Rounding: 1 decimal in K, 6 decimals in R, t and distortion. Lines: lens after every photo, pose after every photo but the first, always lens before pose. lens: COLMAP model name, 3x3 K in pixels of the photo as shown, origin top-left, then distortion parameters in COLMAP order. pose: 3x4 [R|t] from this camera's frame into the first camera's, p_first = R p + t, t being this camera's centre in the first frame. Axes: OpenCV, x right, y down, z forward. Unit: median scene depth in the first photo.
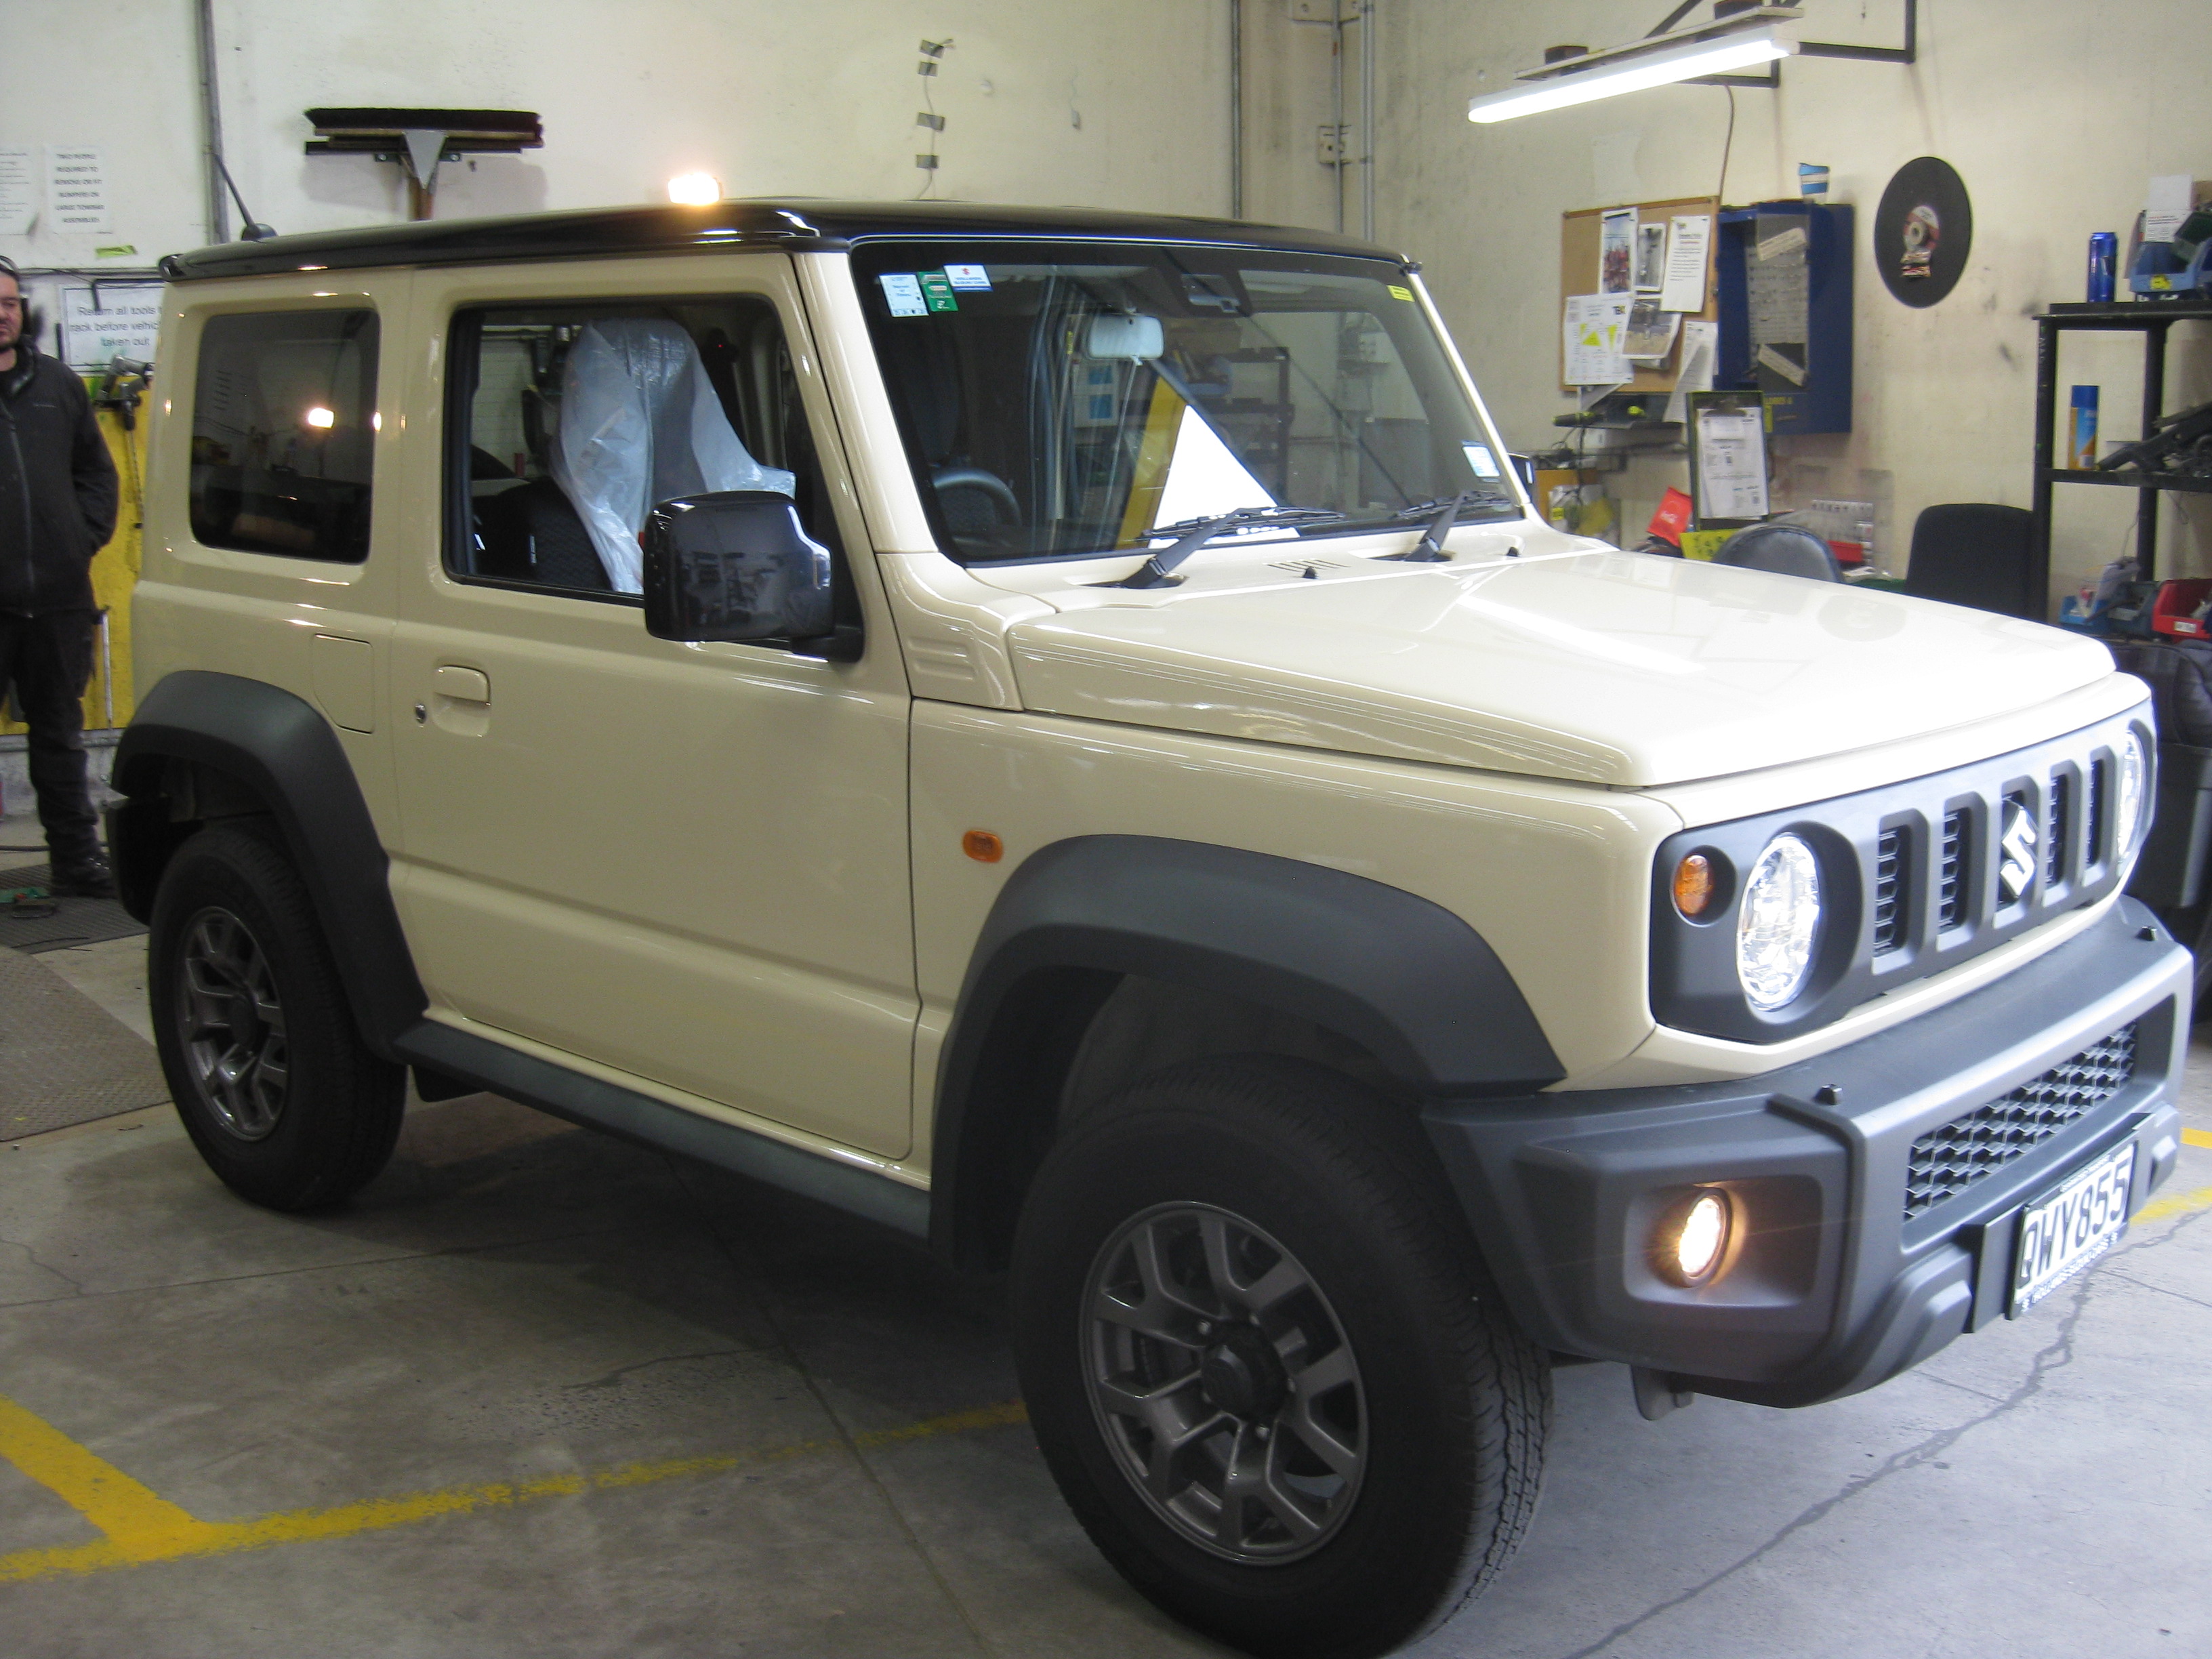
lens RADIAL K [[2440.7, 0, 1107.1], [0, 2440.7, 825.7], [0, 0, 1]] dist [-0.136895, 0.000000]
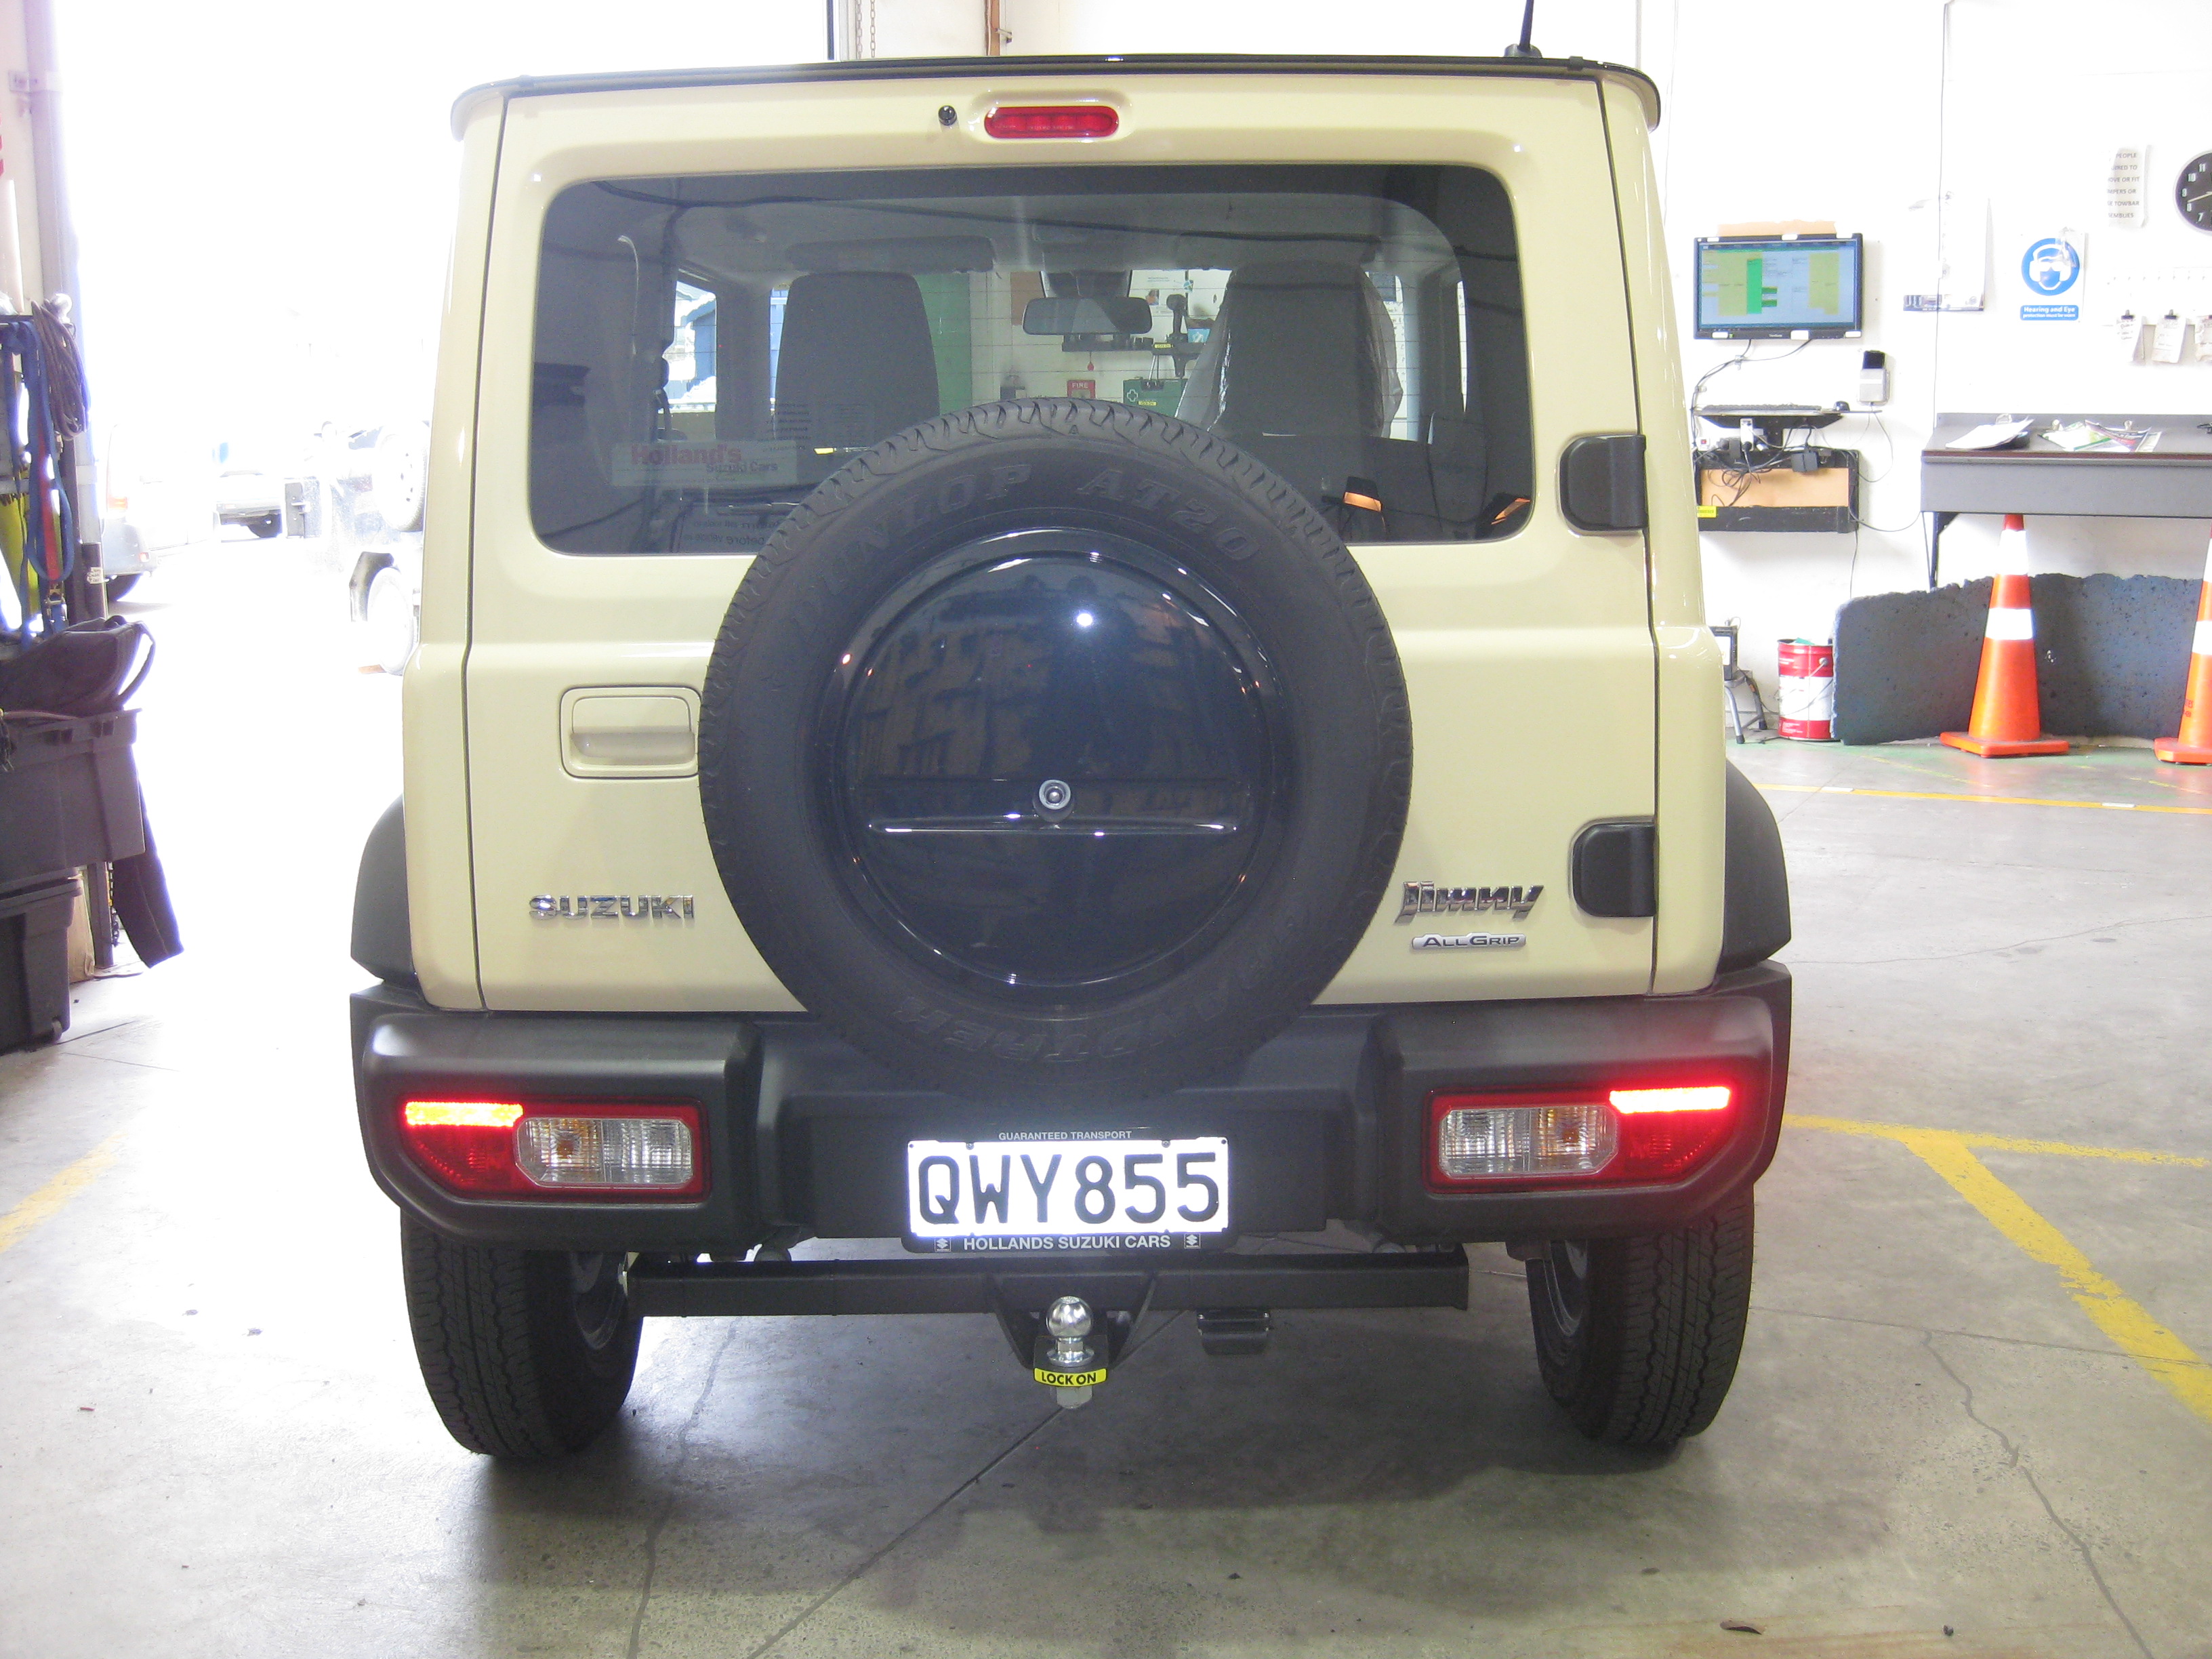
lens RADIAL K [[2440.7, 0, 1120.7], [0, 2440.7, 828.4], [0, 0, 1]] dist [-0.136895, 0.000000]
pose [[-0.683778, -0.099814, 0.722831, -1.016064], [0.158349, 0.946697, 0.280520, -0.334391], [-0.712302, 0.306272, -0.631525, 2.045843]]
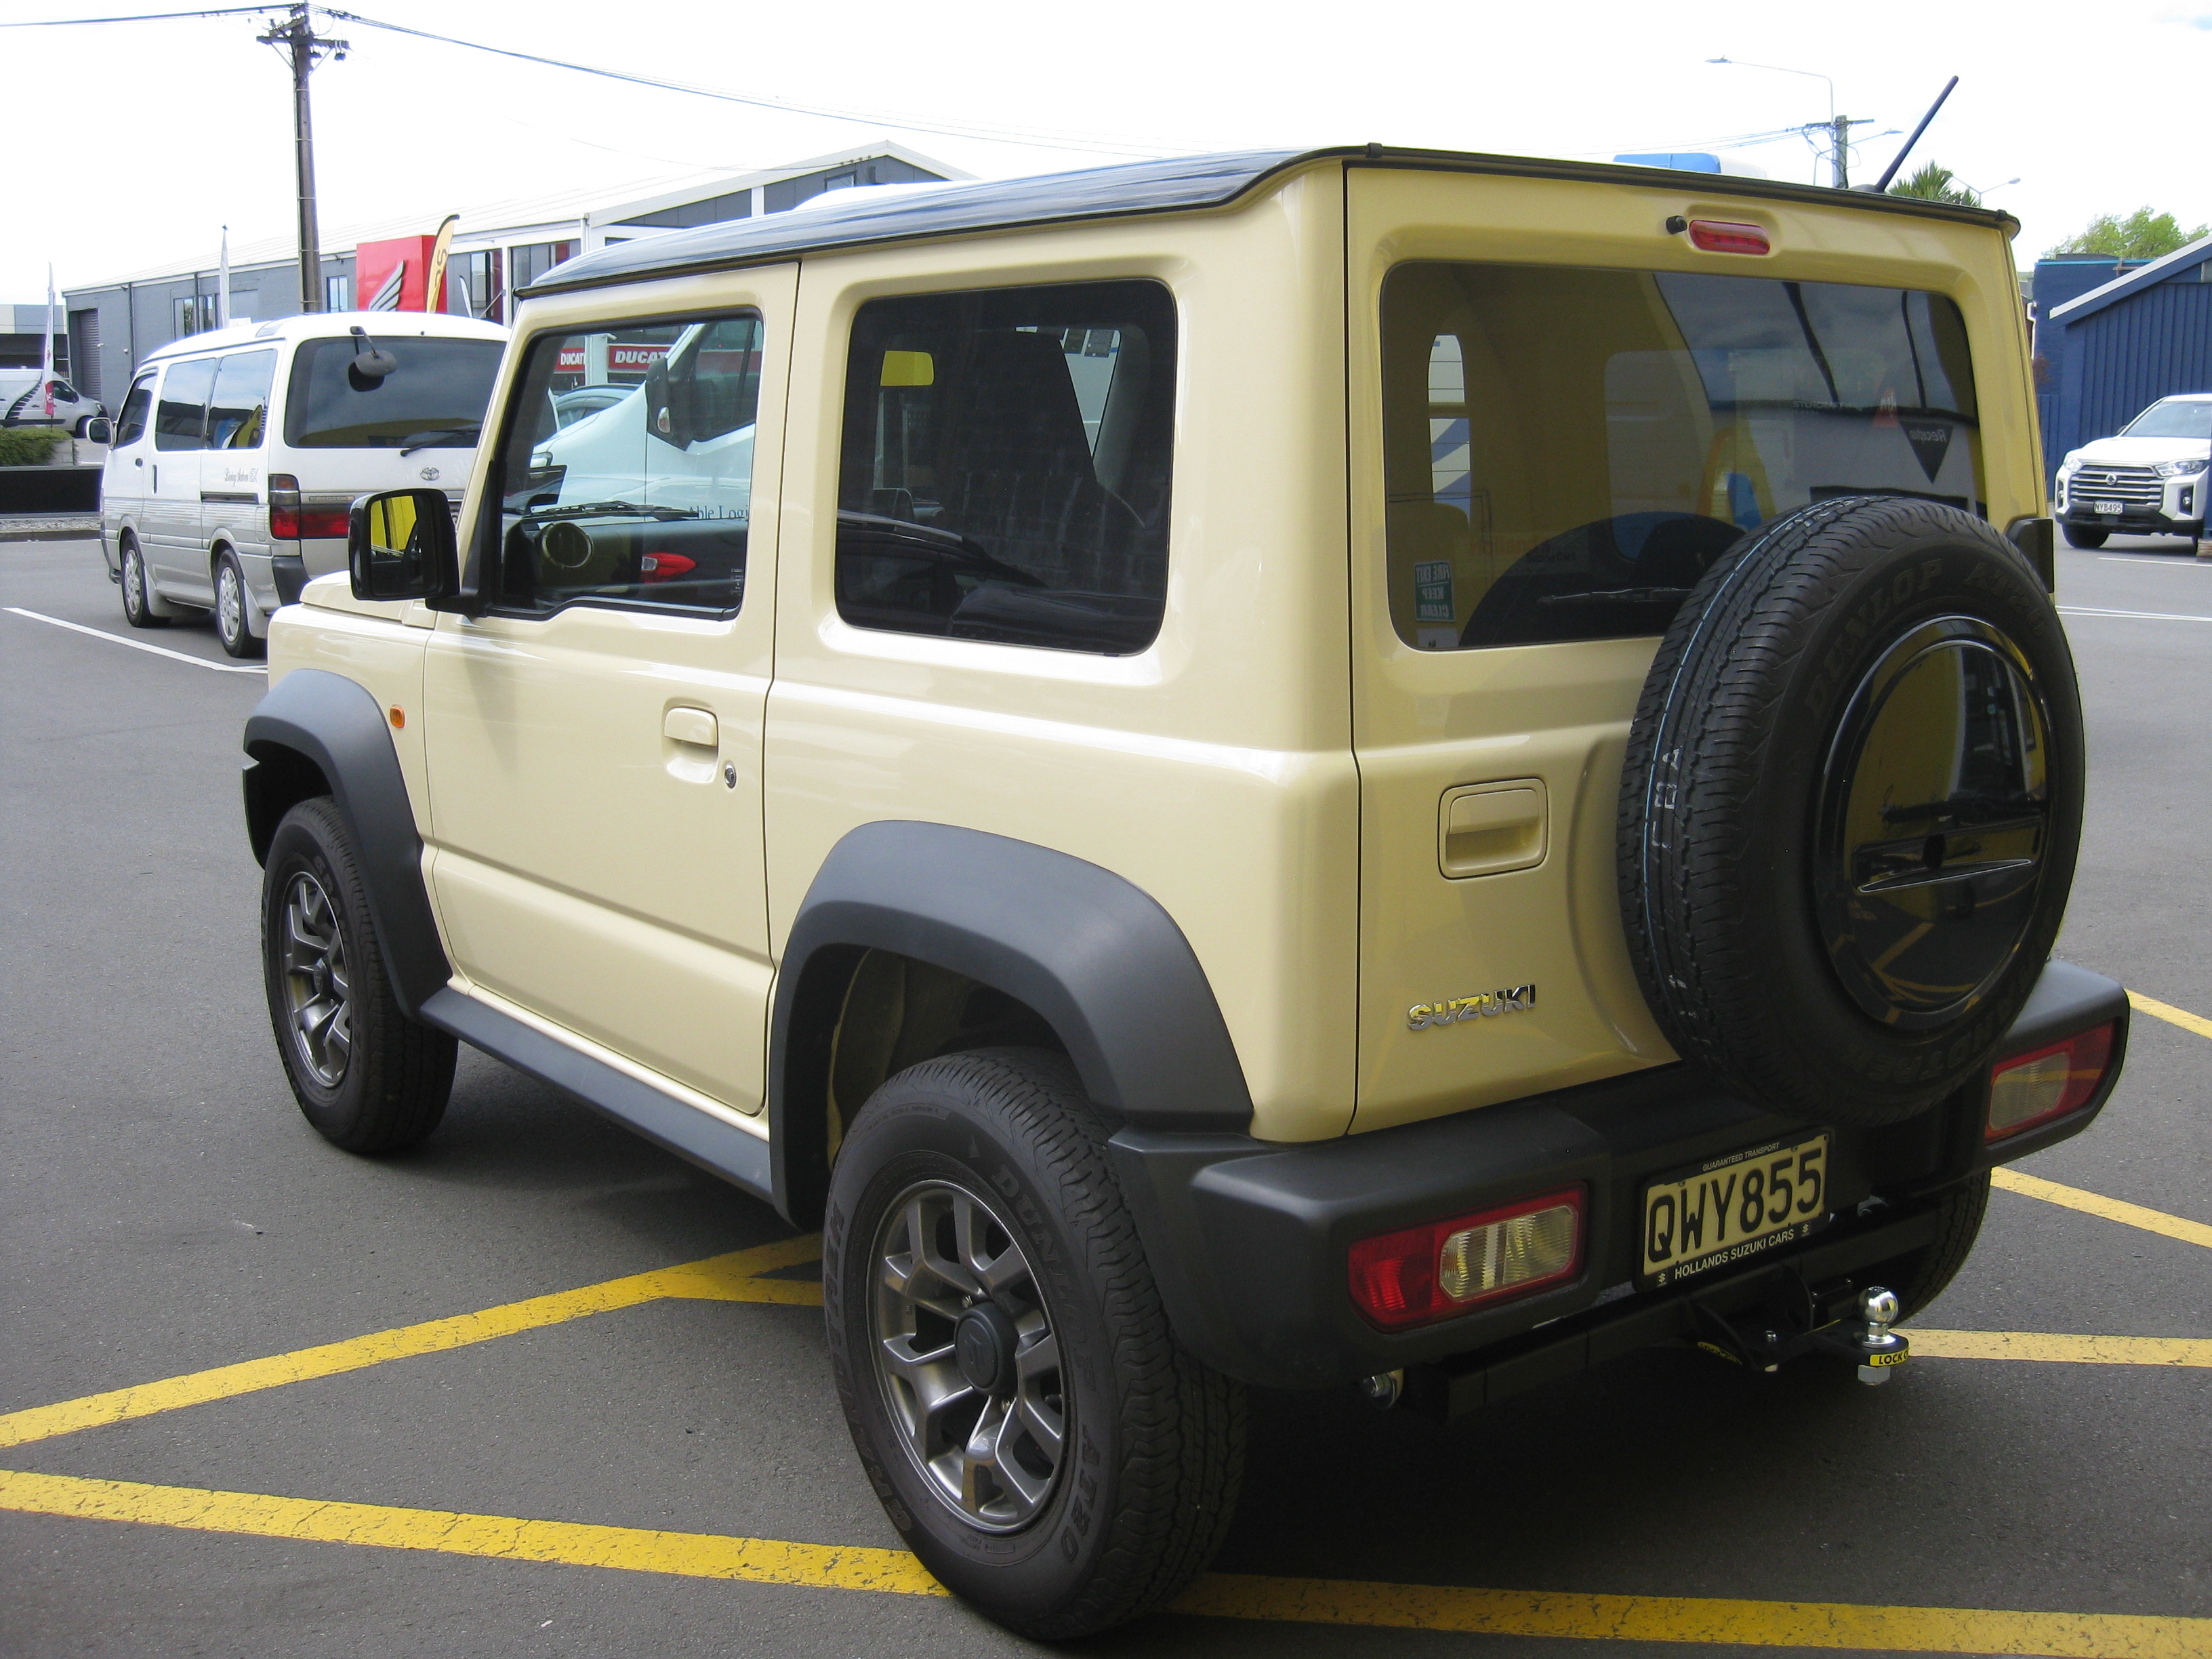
lens RADIAL K [[2440.7, 0, 1119.2], [0, 2440.7, 824.9], [0, 0, 1]] dist [-0.136895, 0.000000]
pose [[-0.986471, -0.011808, 0.163512, -0.336071], [0.045608, 0.938262, 0.342905, -0.442335], [-0.157466, 0.345723, -0.925030, 2.395550]]
